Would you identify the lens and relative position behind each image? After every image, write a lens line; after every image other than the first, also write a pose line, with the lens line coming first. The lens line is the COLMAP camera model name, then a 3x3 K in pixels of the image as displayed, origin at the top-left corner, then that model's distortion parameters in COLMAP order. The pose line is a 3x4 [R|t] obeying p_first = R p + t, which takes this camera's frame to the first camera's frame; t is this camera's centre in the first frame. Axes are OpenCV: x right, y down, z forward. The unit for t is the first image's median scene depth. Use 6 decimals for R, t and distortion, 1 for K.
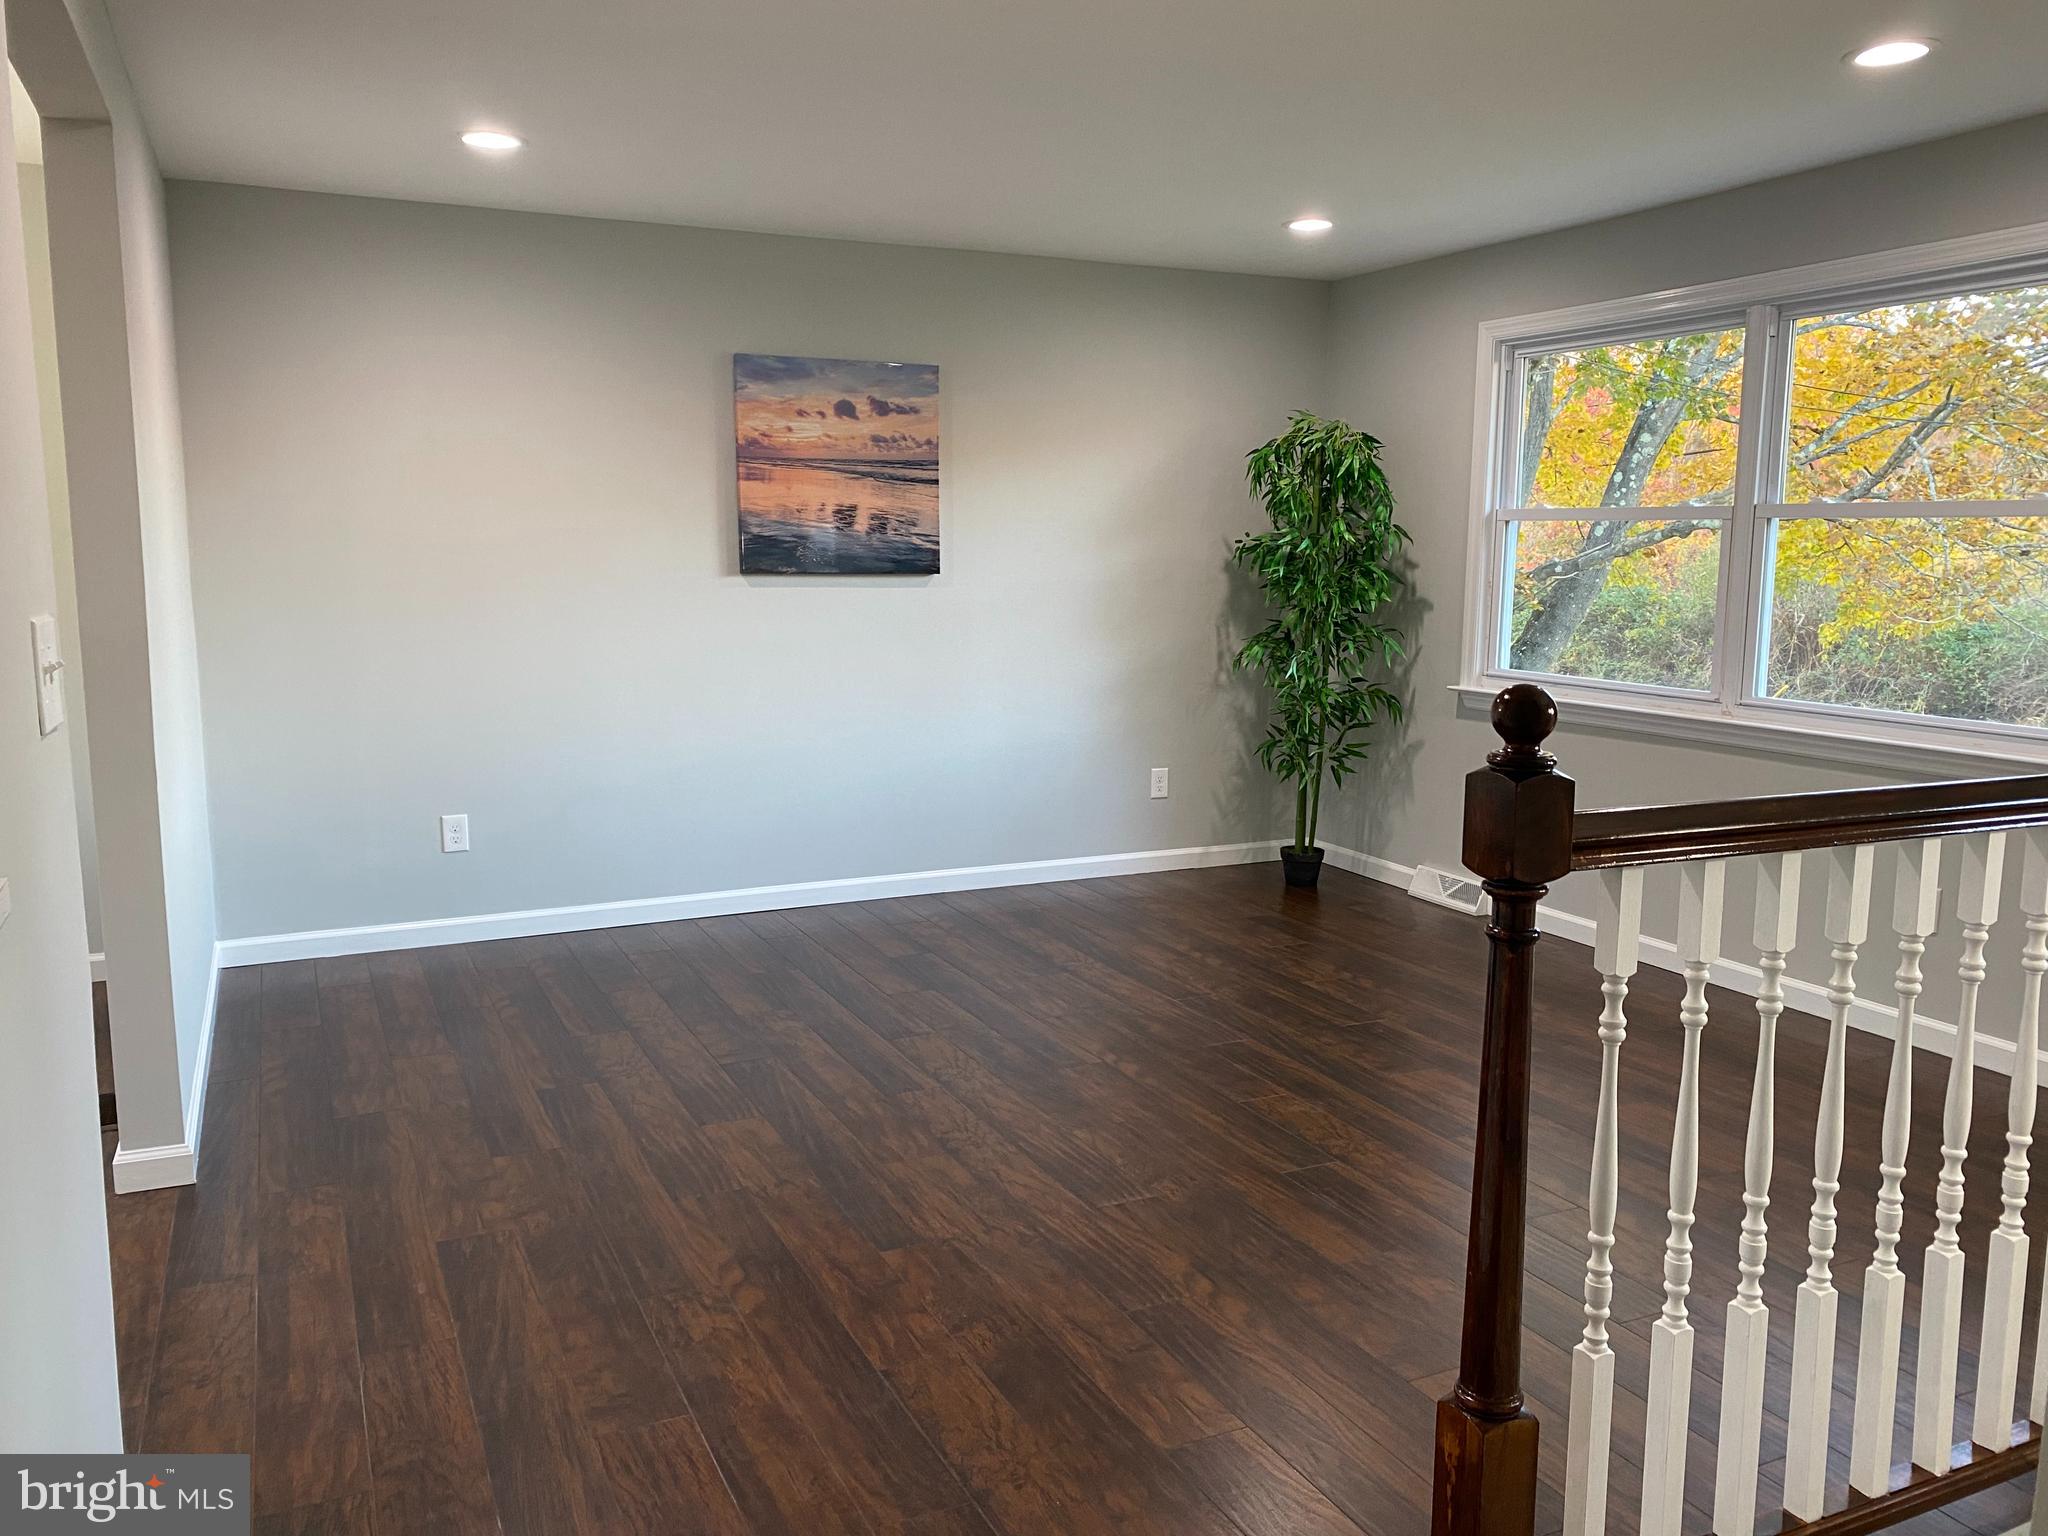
lens RADIAL K [[1570.3, 0, 1032.6], [0, 1570.3, 753.9], [0, 0, 1]] dist [0.054101, -0.062016]
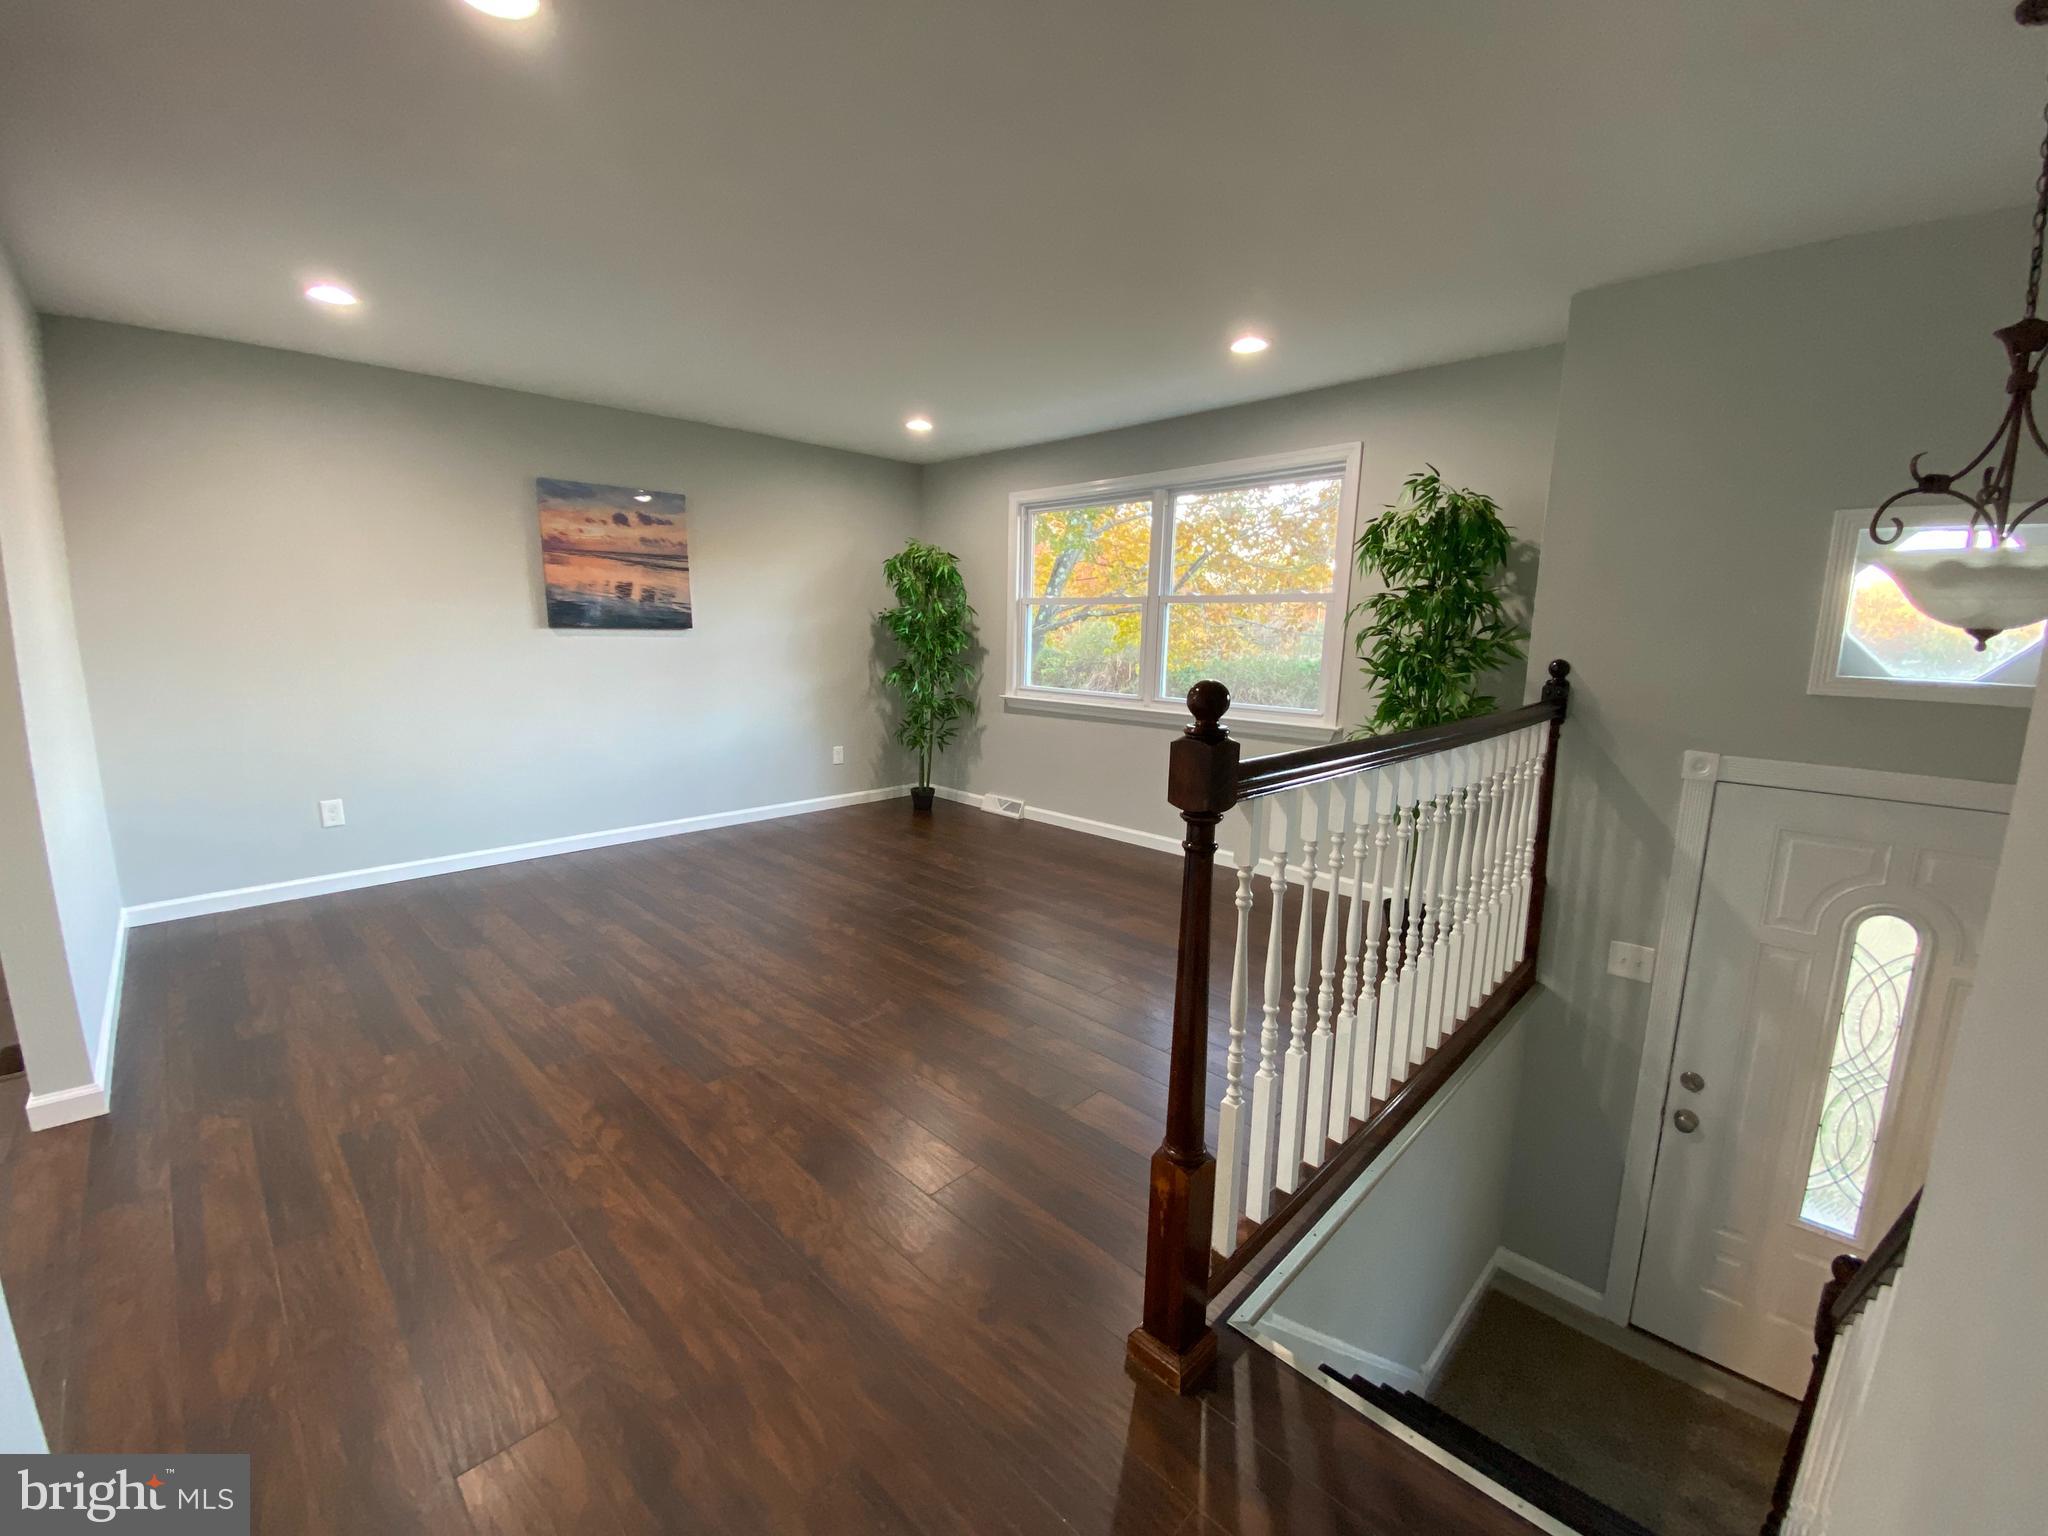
lens RADIAL K [[829.2, 0, 1050.3], [0, 829.2, 771.6], [0, 0, 1]] dist [0.011024, -0.017342]
pose [[0.933481, -0.052580, 0.354751, -0.039748], [0.036962, 0.998032, 0.050664, -0.001897], [-0.356717, -0.034182, 0.933587, 0.122943]]
